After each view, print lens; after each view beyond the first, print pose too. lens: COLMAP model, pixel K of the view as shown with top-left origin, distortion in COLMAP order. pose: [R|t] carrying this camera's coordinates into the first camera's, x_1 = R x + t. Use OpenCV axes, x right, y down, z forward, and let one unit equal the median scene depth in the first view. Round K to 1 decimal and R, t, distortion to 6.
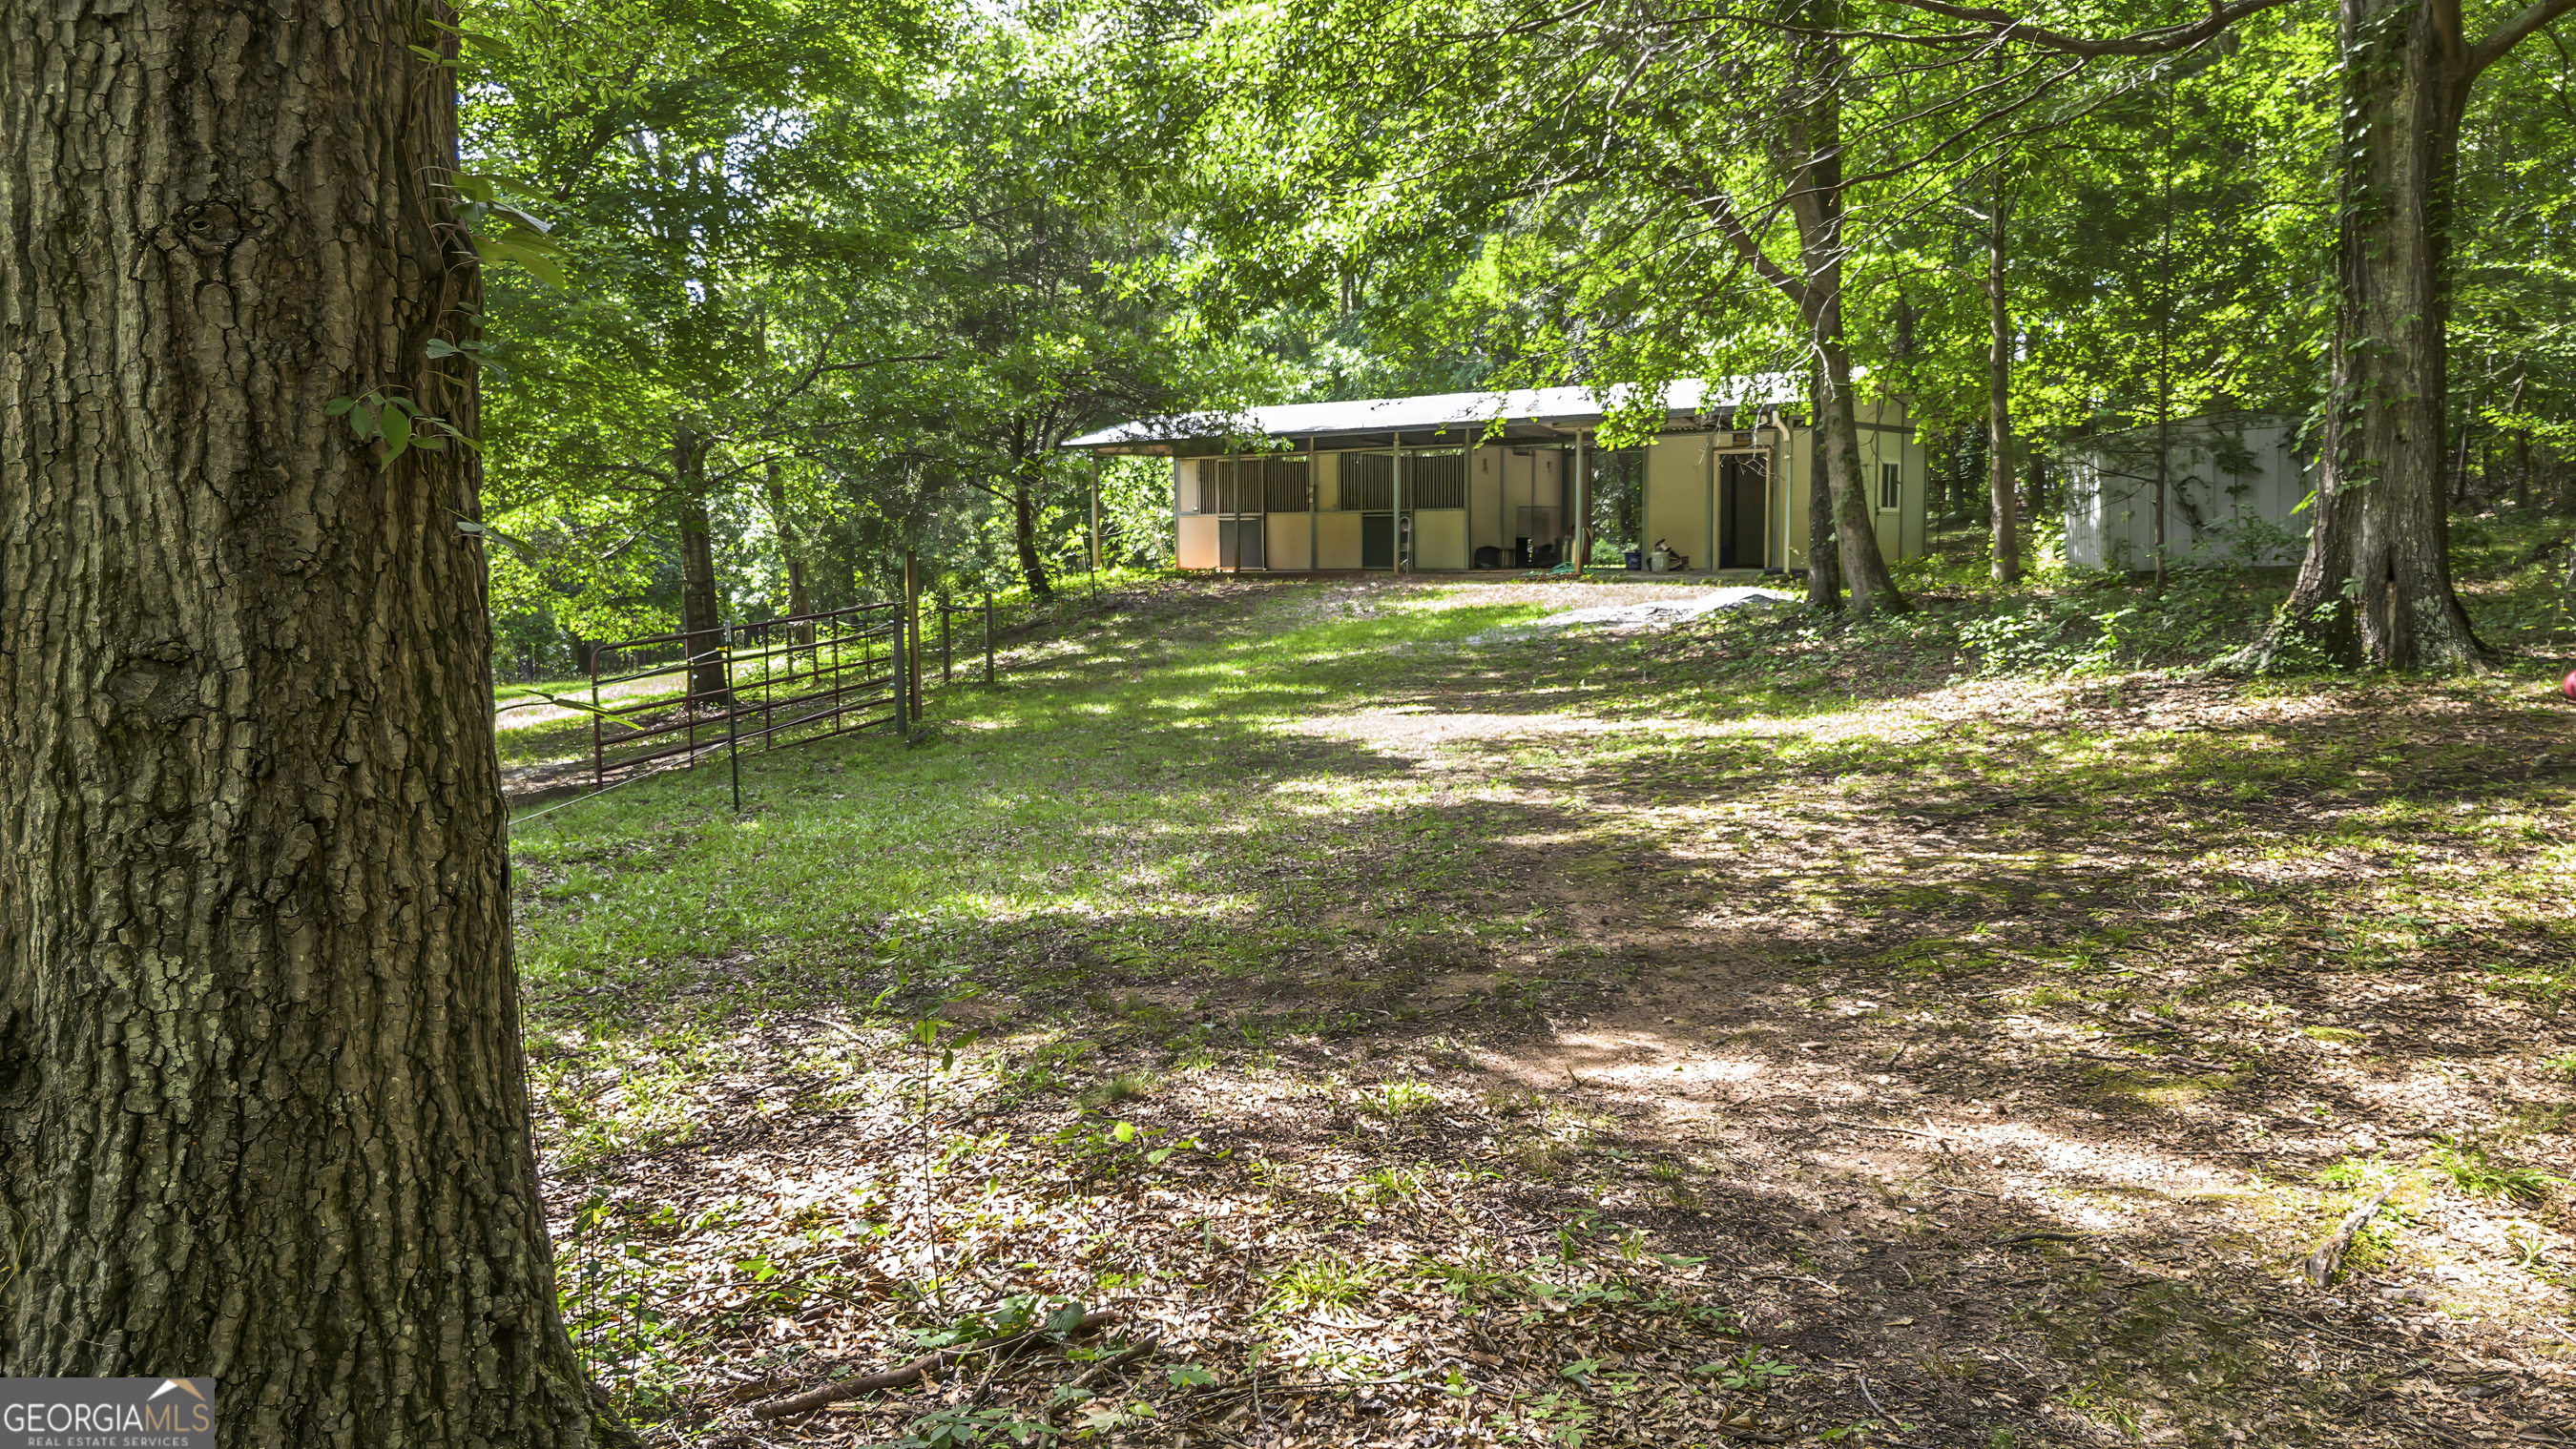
lens RADIAL K [[1879.5, 0, 1288.0], [0, 1879.5, 724.5], [0, 0, 1]] dist [0.001242, 0.000160]
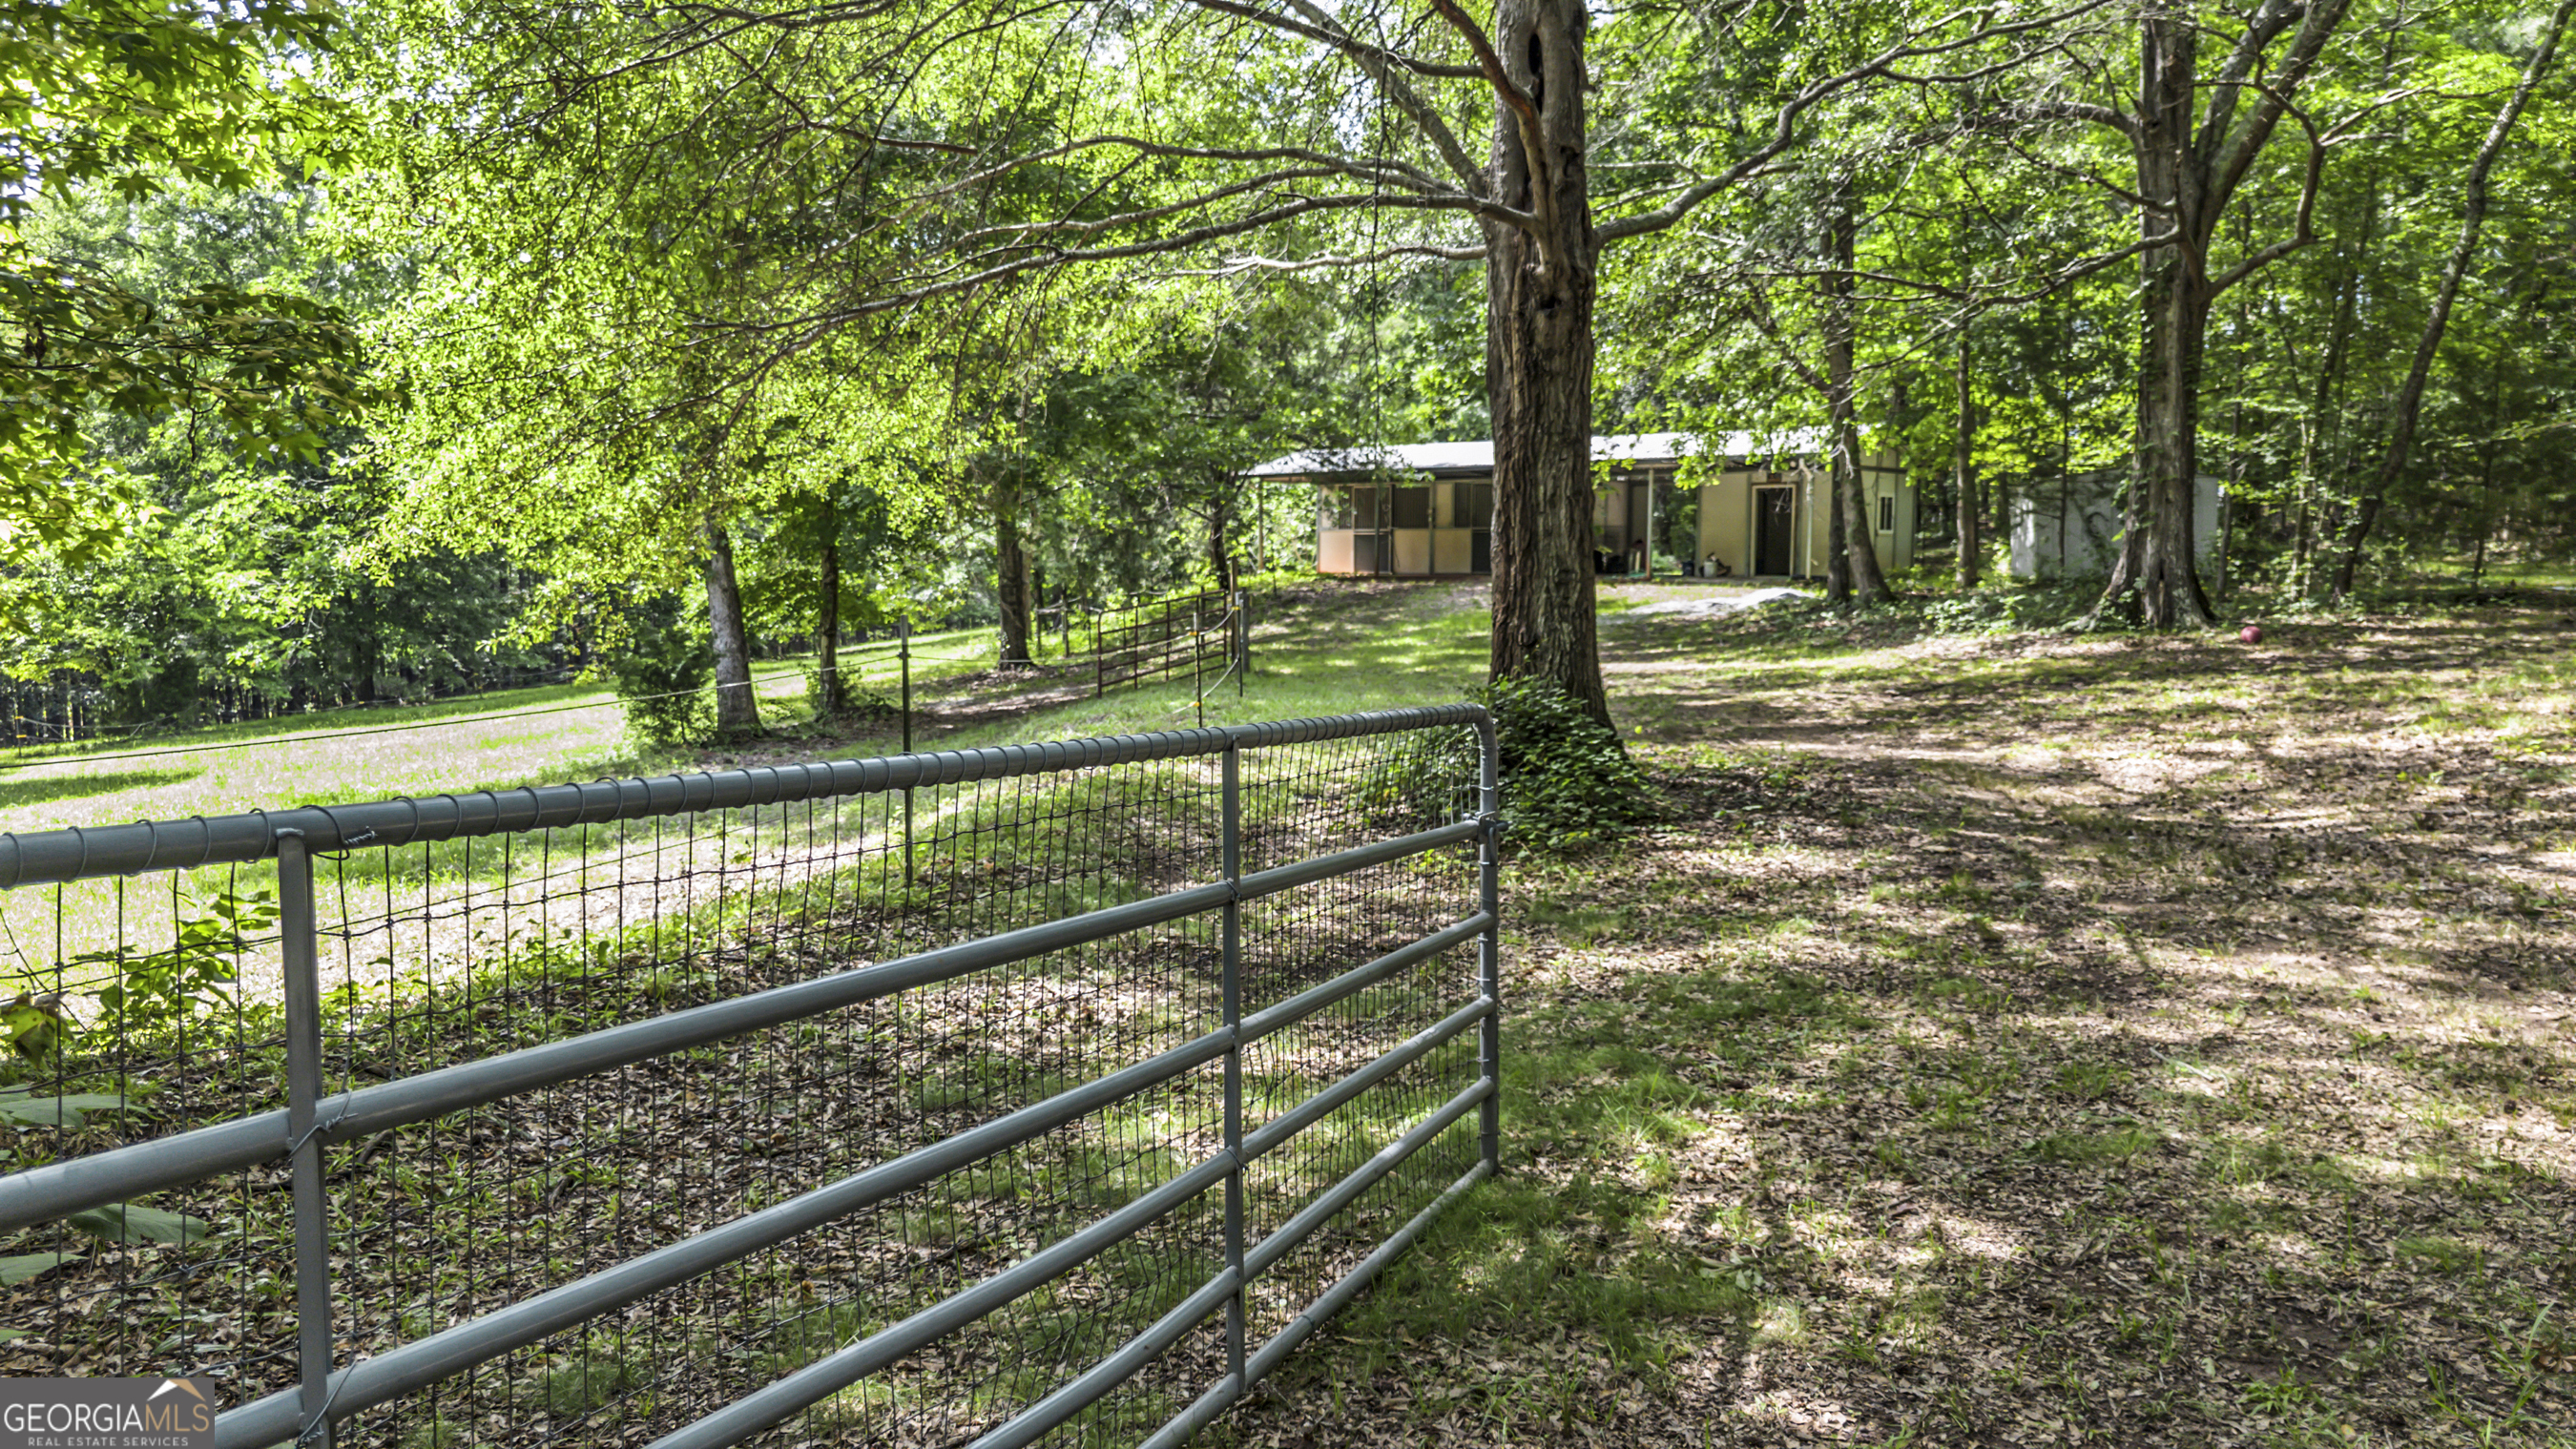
lens RADIAL K [[1835.9, 0, 1288.0], [0, 1835.9, 724.5], [0, 0, 1]] dist [0.040190, -0.052513]
pose [[0.999917, 0.011151, -0.006394, -0.123911], [-0.011169, 0.999934, -0.002778, 0.040177], [0.006363, 0.002849, 0.999976, -0.405702]]
